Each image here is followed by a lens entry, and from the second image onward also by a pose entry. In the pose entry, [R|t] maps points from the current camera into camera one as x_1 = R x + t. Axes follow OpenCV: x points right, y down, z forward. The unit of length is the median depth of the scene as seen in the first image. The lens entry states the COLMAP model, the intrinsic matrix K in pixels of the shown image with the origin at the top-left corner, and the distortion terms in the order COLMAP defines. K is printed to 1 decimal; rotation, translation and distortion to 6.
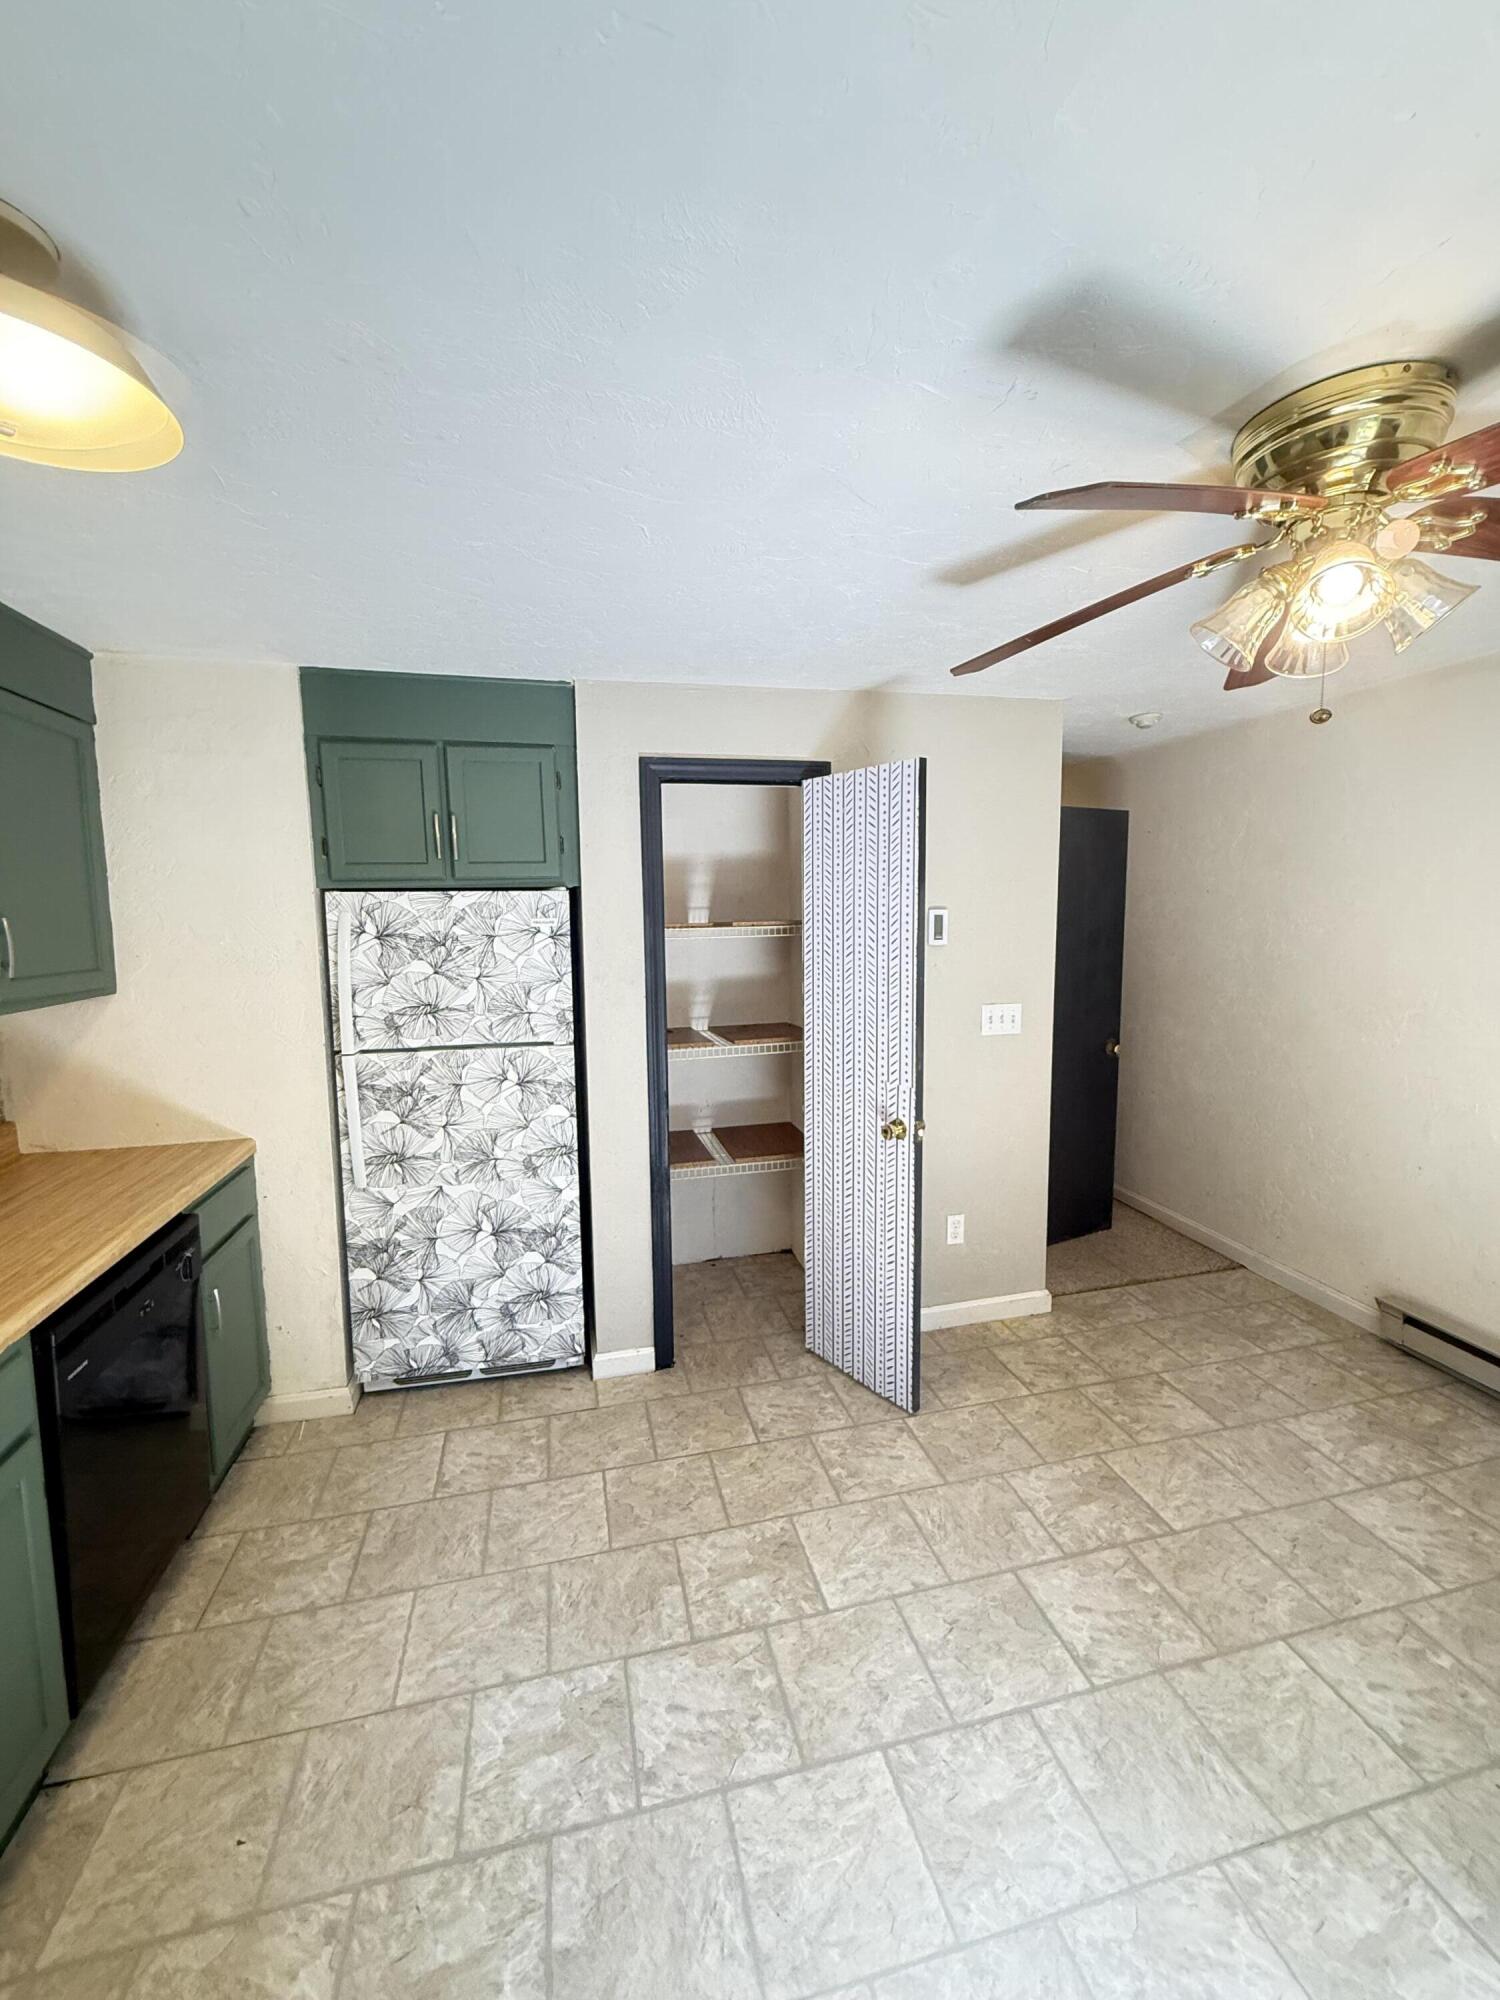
lens RADIAL K [[814.3, 0, 750.0], [0, 814.3, 1000.0], [0, 0, 1]] dist [0.000721, 0.000253]
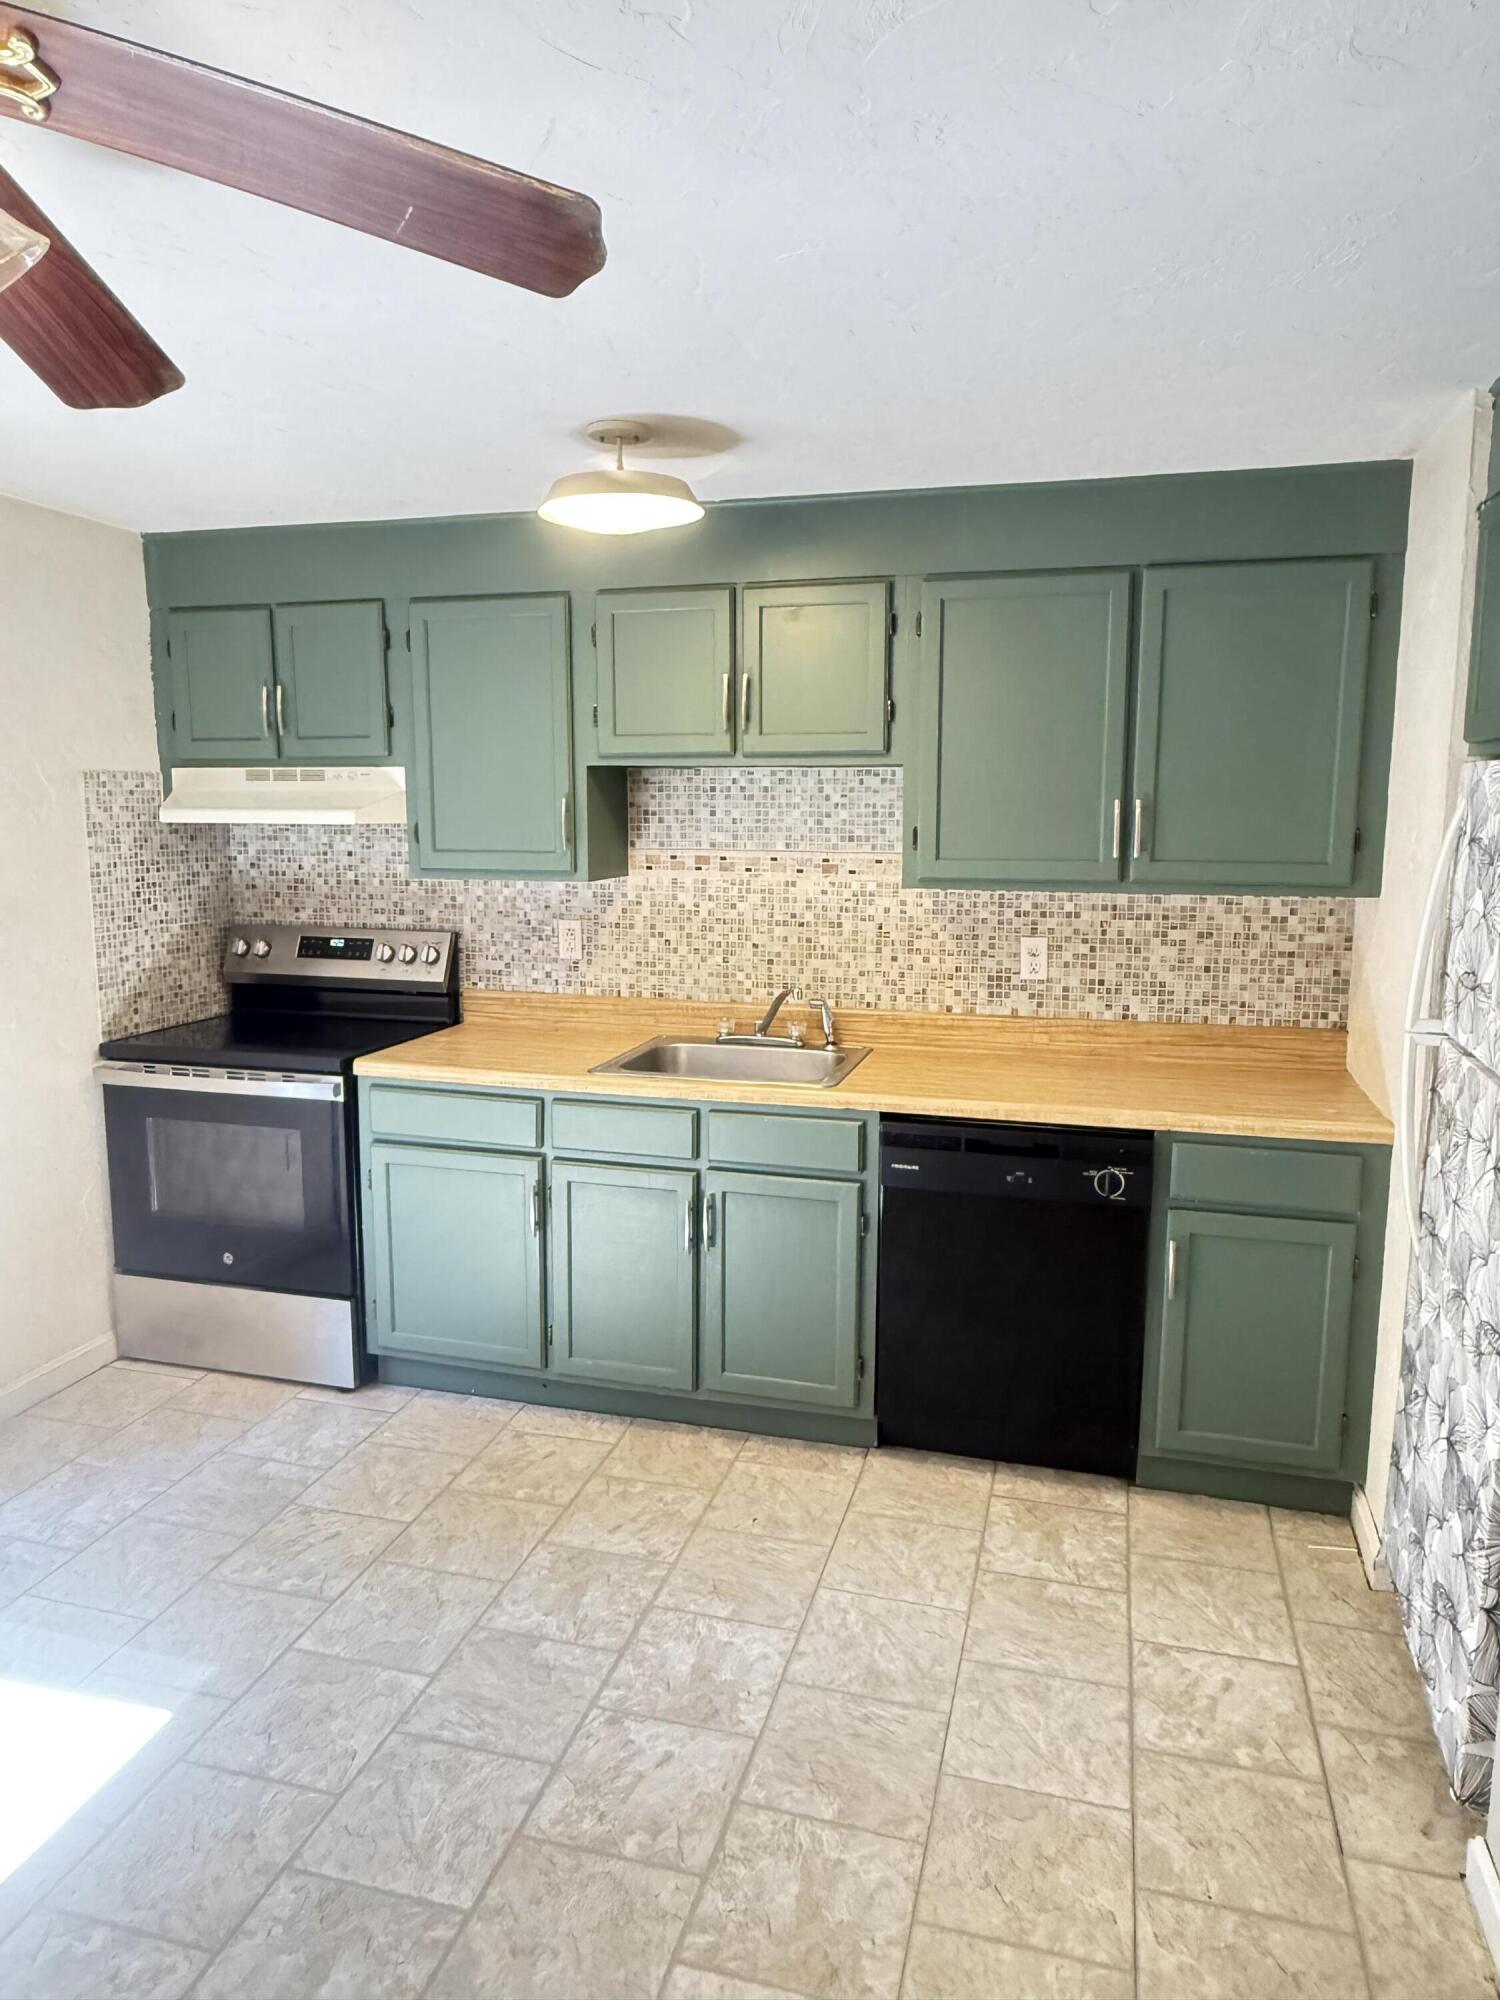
lens RADIAL K [[1339.5, 0, 750.0], [0, 1339.5, 1000.0], [0, 0, 1]] dist [-0.002489, -0.003524]
pose [[-0.485661, 0.142027, -0.862532, 0.592471], [-0.091847, 0.972960, 0.211926, -0.118663], [0.869309, 0.182145, -0.459484, 0.985006]]
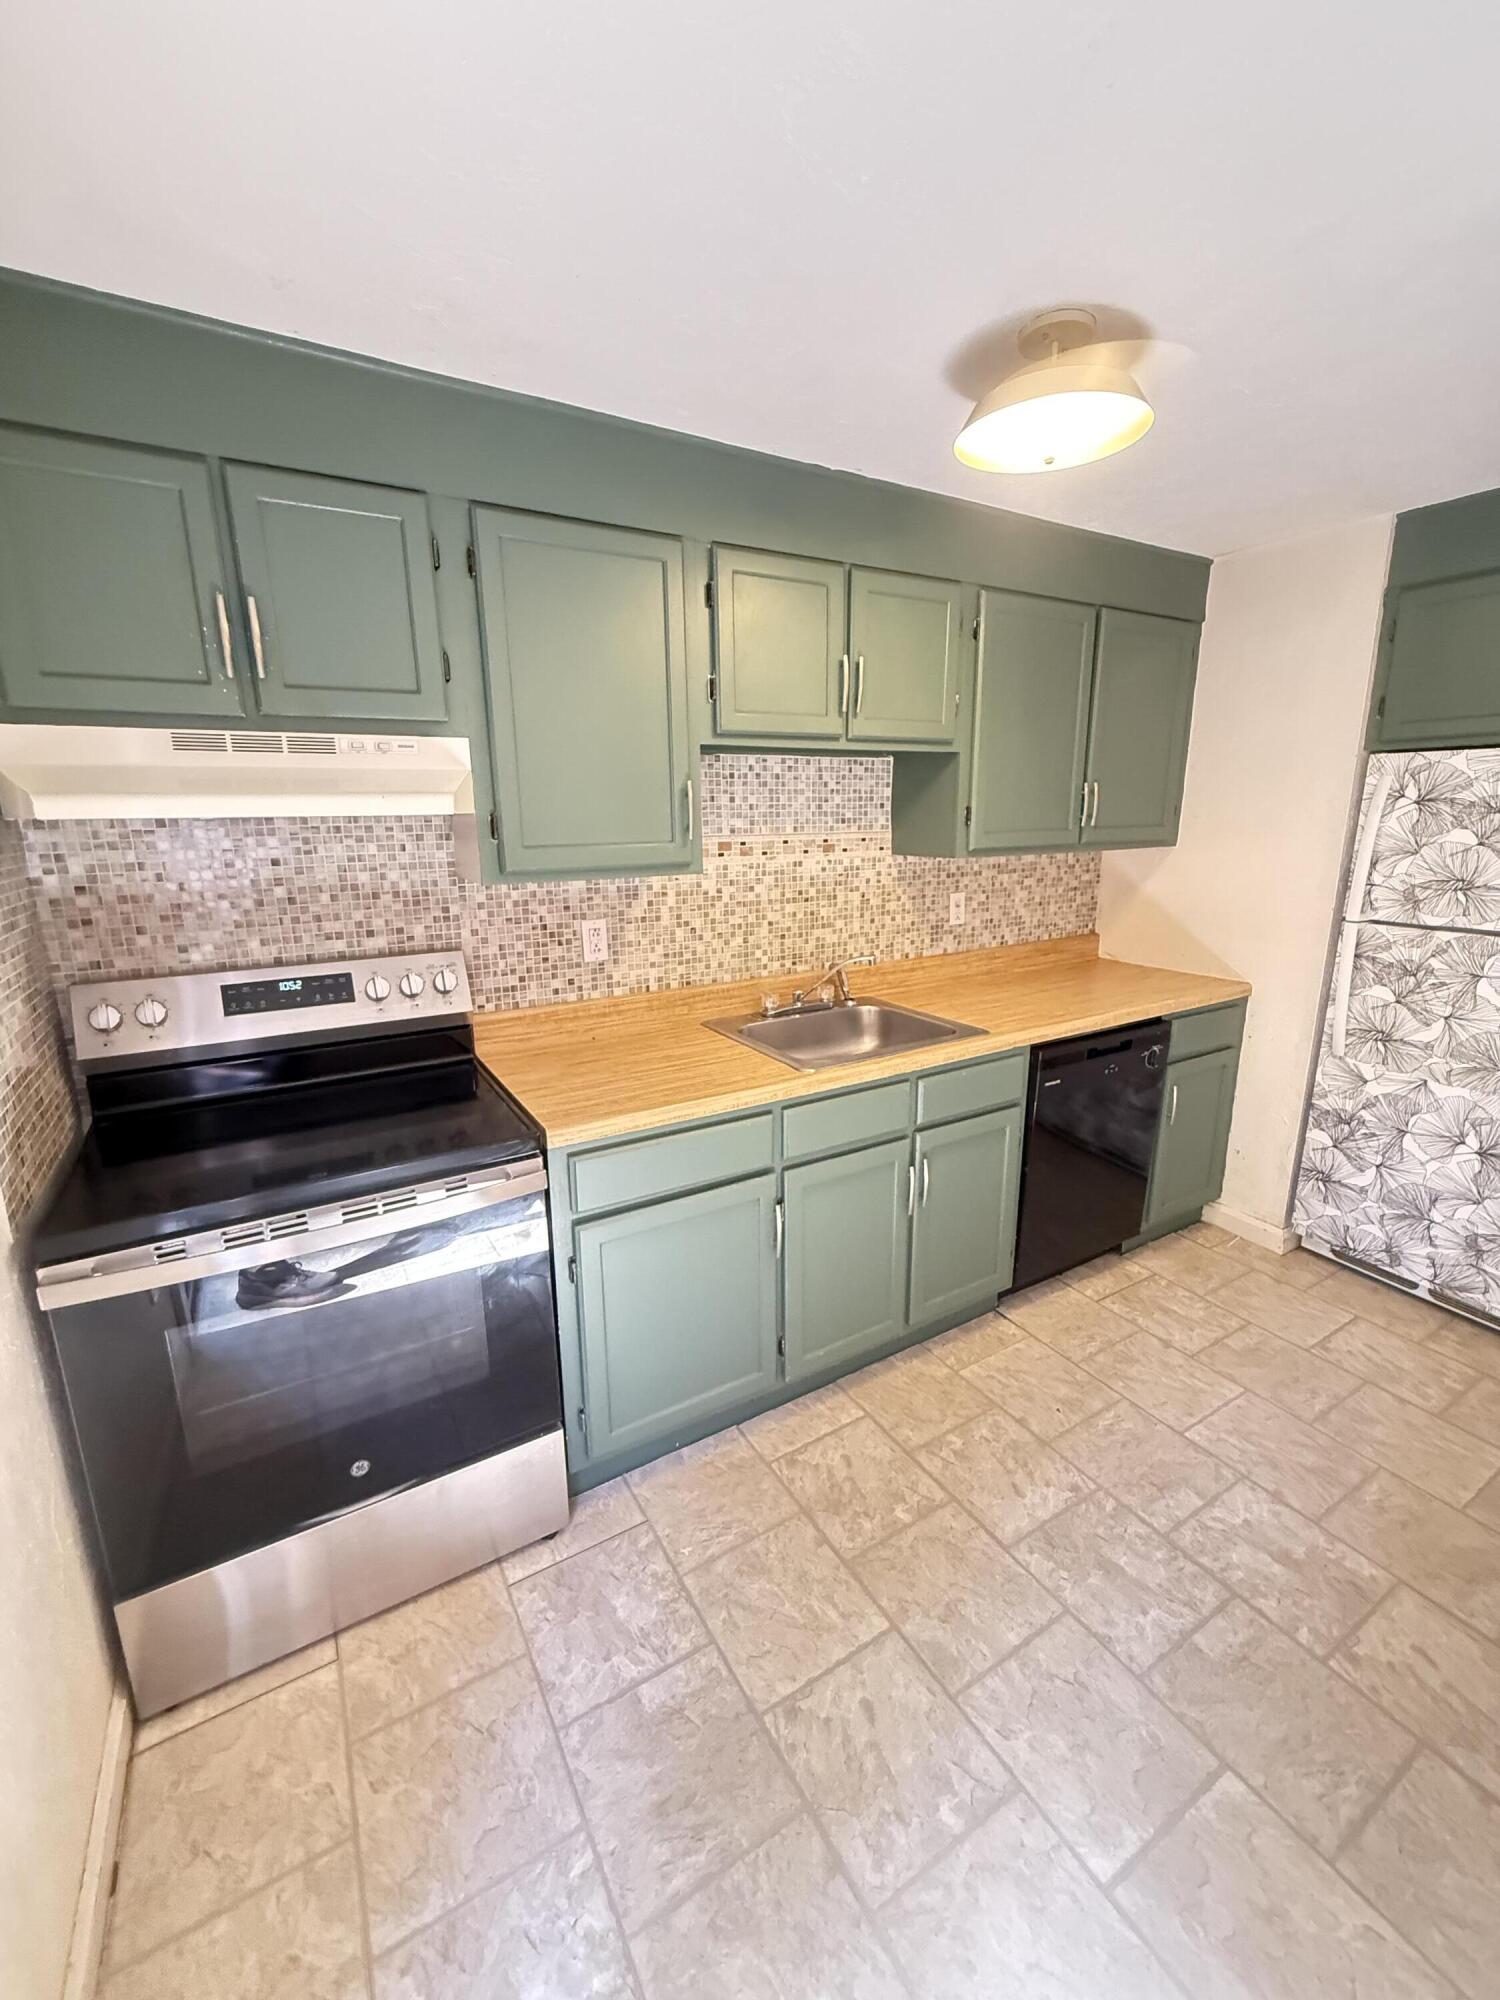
lens RADIAL K [[814.3, 0, 750.0], [0, 814.3, 1000.0], [0, 0, 1]] dist [0.000721, 0.000253]
pose [[0.298804, 0.227049, -0.926911, 0.228431], [-0.095716, 0.973518, 0.207610, 0.023002], [0.949502, 0.026686, 0.312624, -0.014367]]
